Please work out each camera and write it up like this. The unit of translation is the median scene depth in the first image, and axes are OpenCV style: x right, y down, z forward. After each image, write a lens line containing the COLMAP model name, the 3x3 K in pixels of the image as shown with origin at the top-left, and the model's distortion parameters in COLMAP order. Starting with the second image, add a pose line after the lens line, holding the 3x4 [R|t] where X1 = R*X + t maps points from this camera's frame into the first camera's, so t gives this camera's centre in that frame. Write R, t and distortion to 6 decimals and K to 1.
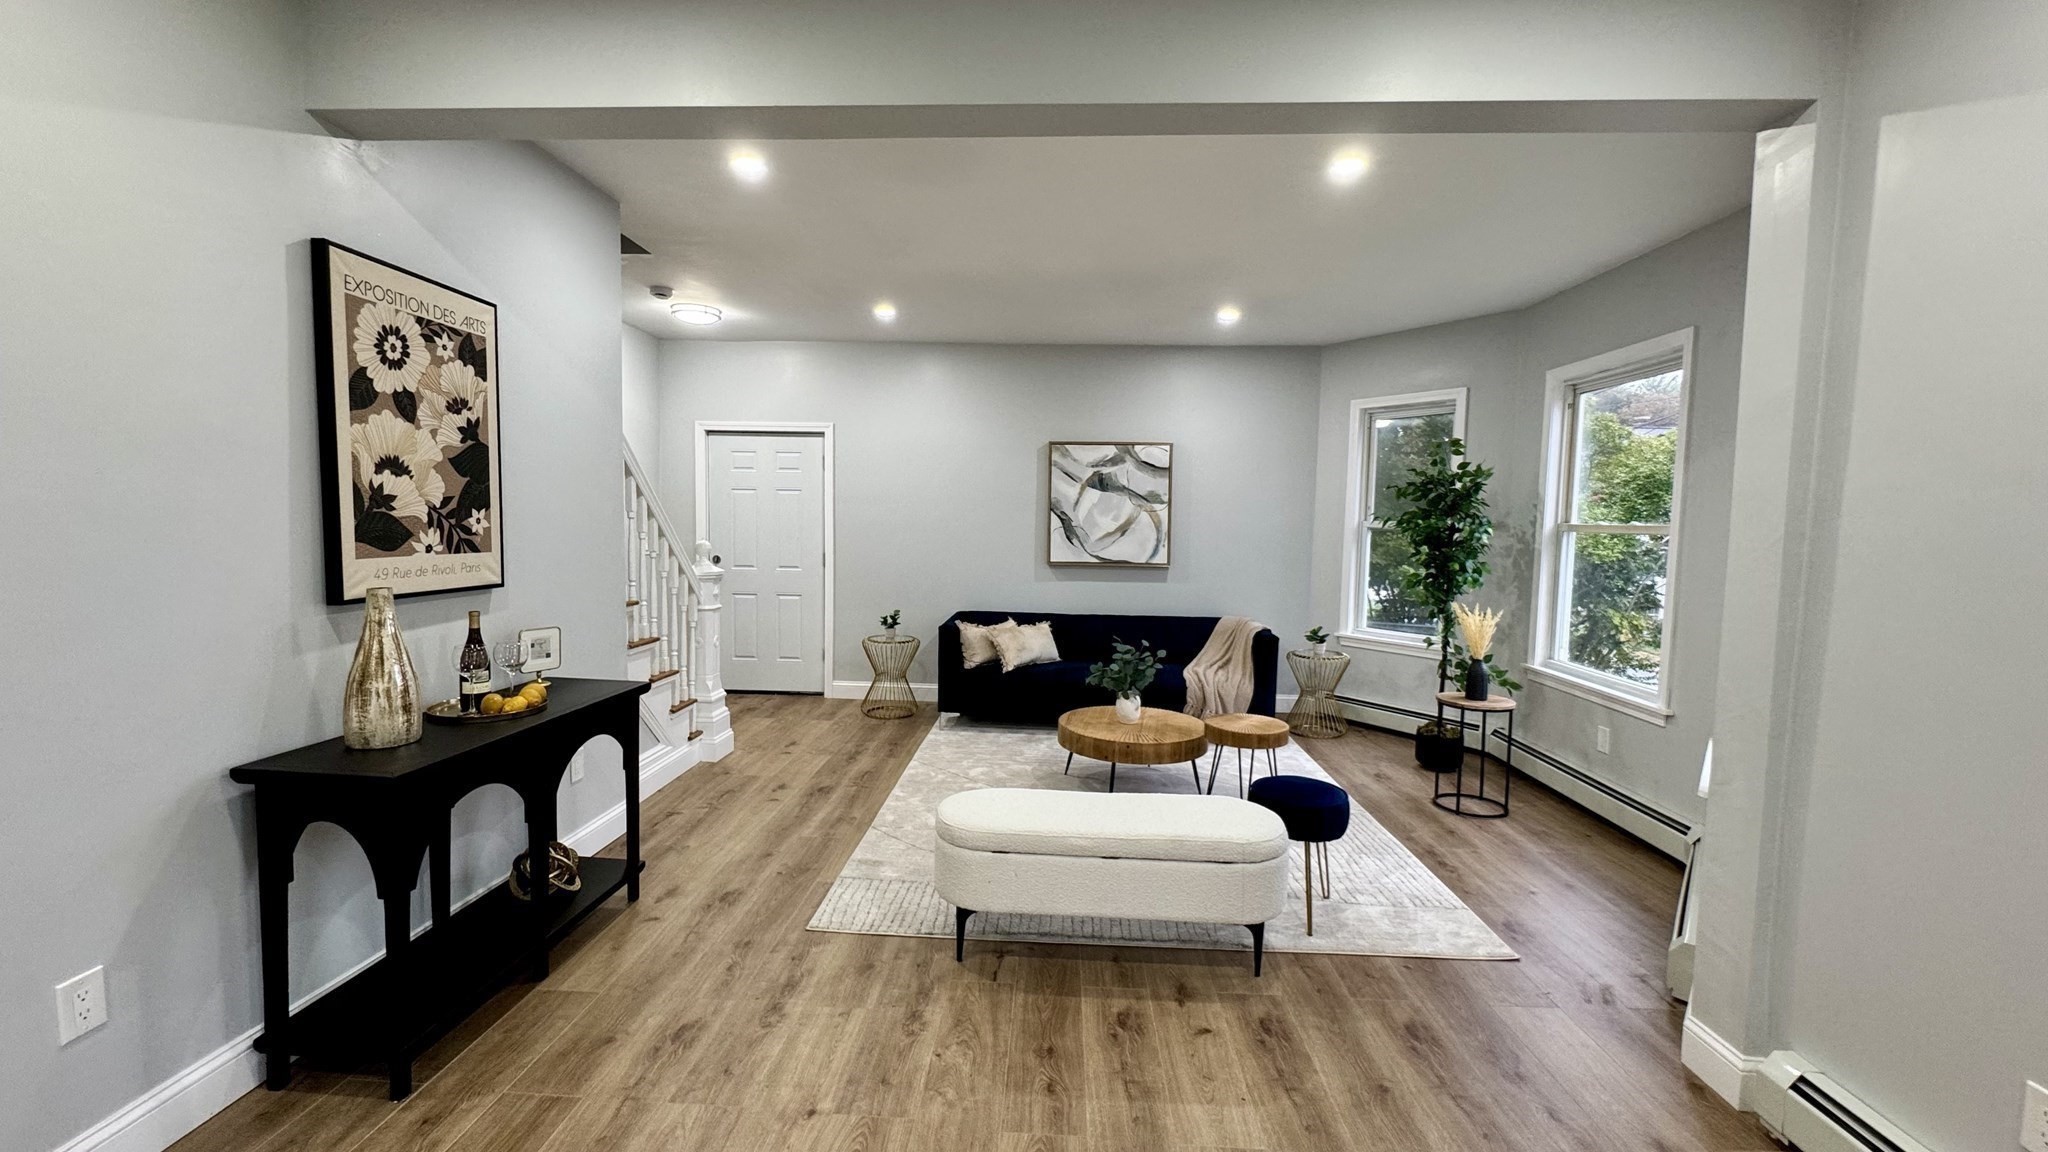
lens RADIAL K [[818.7, 0, 1025.9], [0, 818.7, 579.6], [0, 0, 1]] dist [-0.002279, 0.000009]
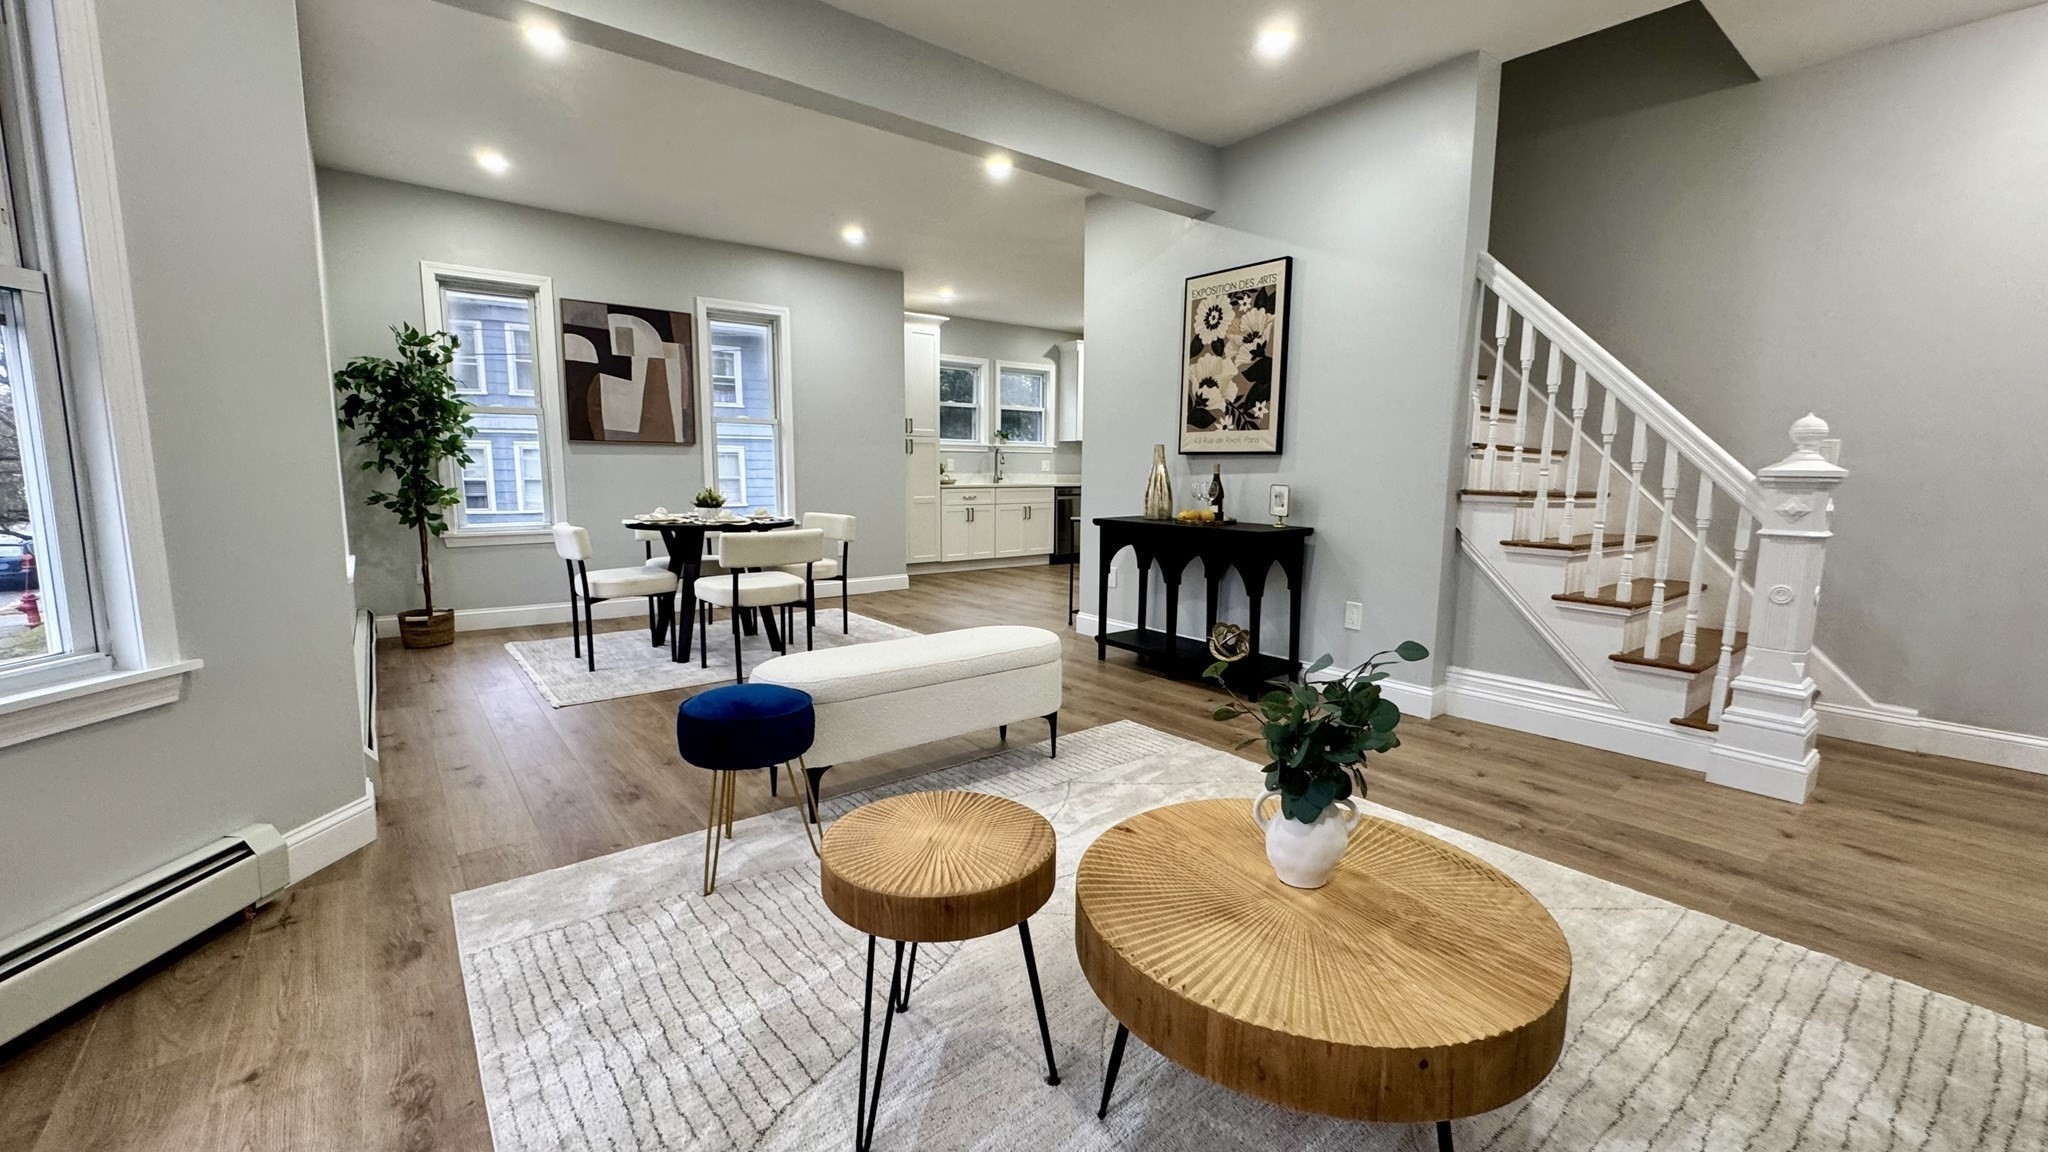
lens RADIAL K [[818.0, 0, 1024.7], [0, 818.0, 577.4], [0, 0, 1]] dist [-0.003109, -0.000047]
pose [[-0.751492, 0.061951, -0.656828, 0.521443], [-0.071168, 0.982160, 0.174062, 0.002334], [0.655893, 0.177551, -0.733676, 1.411738]]
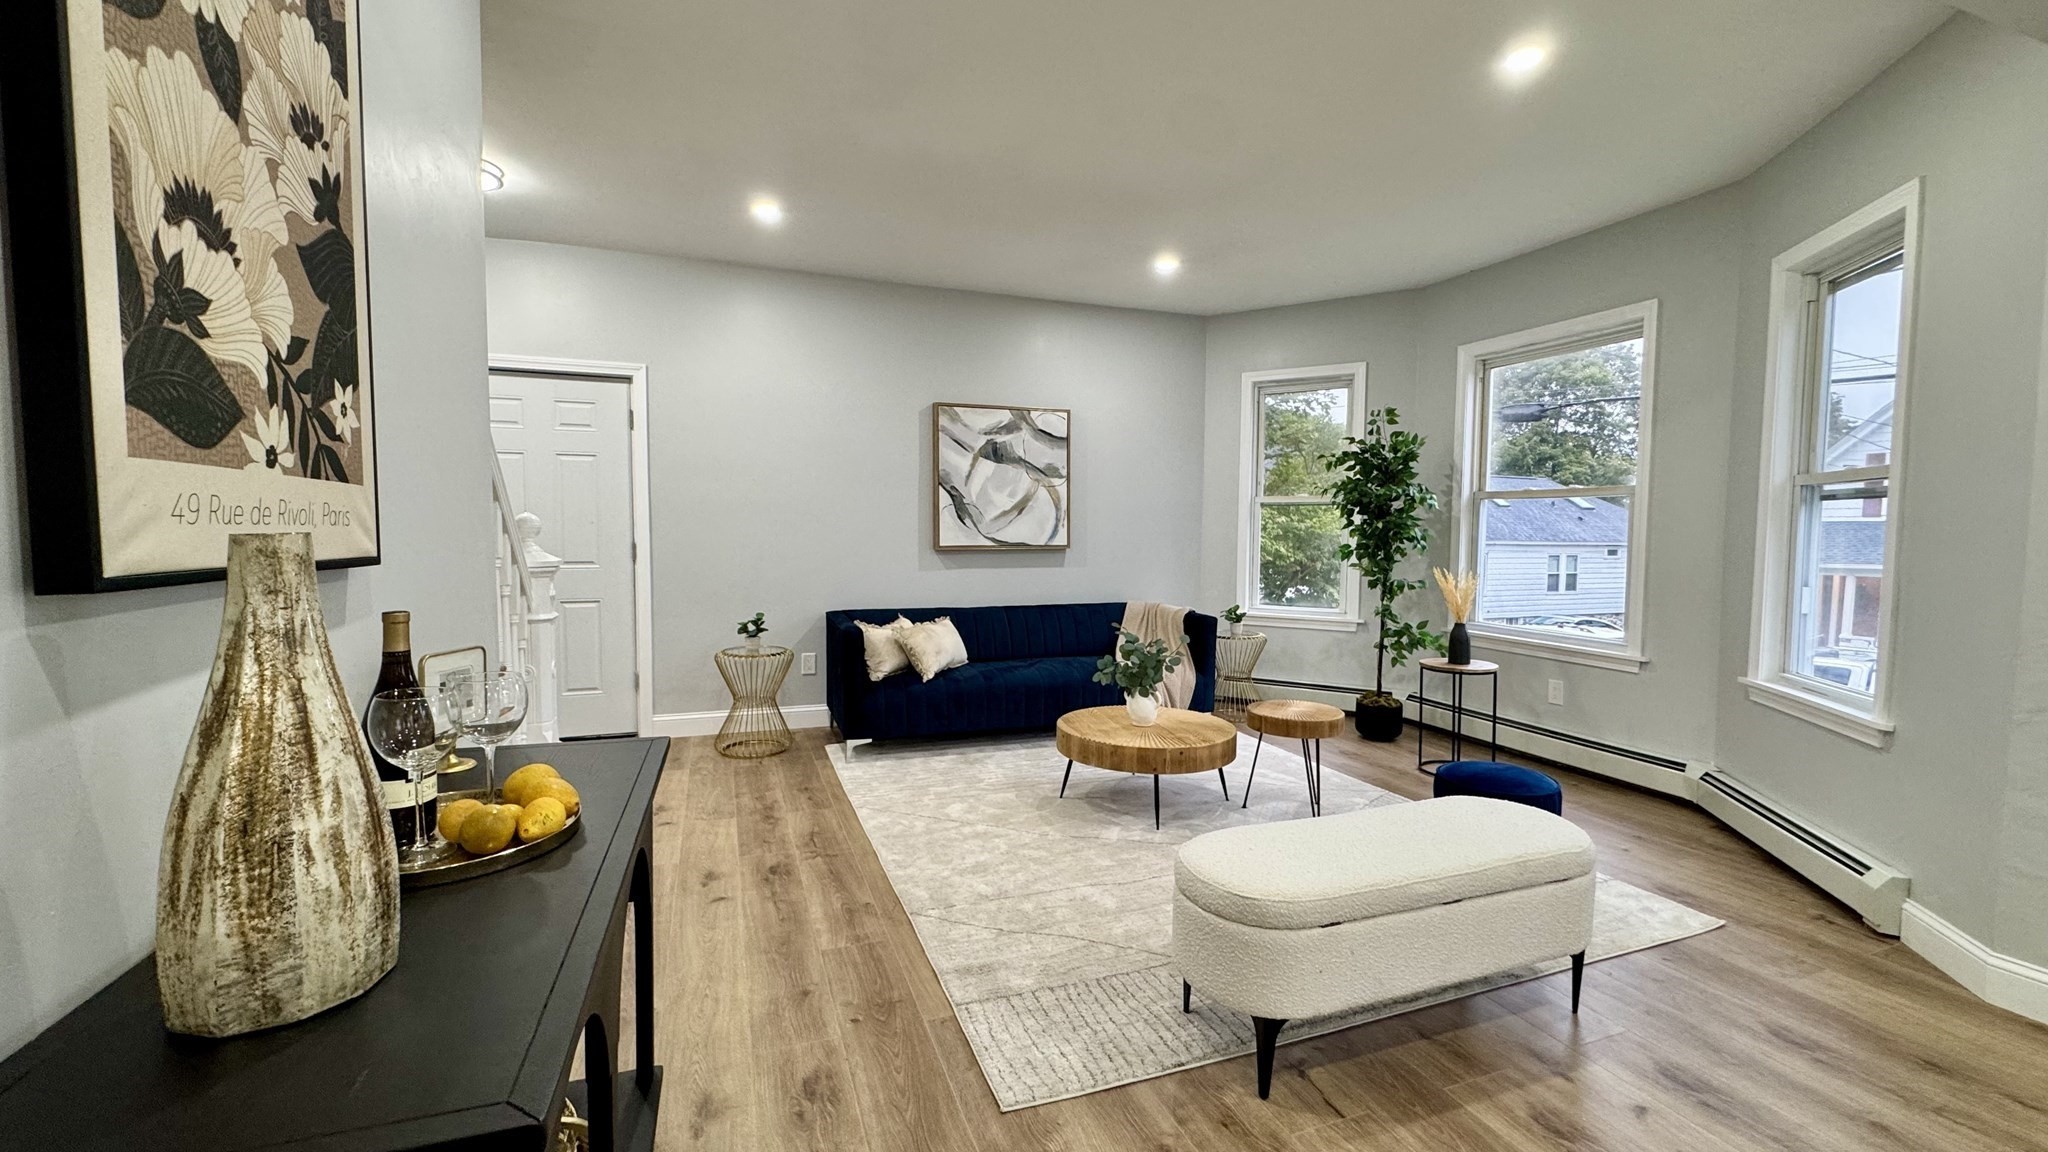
lens RADIAL K [[818.0, 0, 1024.7], [0, 818.0, 577.4], [0, 0, 1]] dist [-0.003109, -0.000047]
pose [[0.919022, -0.036412, 0.392520, -0.378502], [0.039875, 0.999204, -0.000668, 0.024160], [-0.392183, 0.016266, 0.919743, 0.338788]]
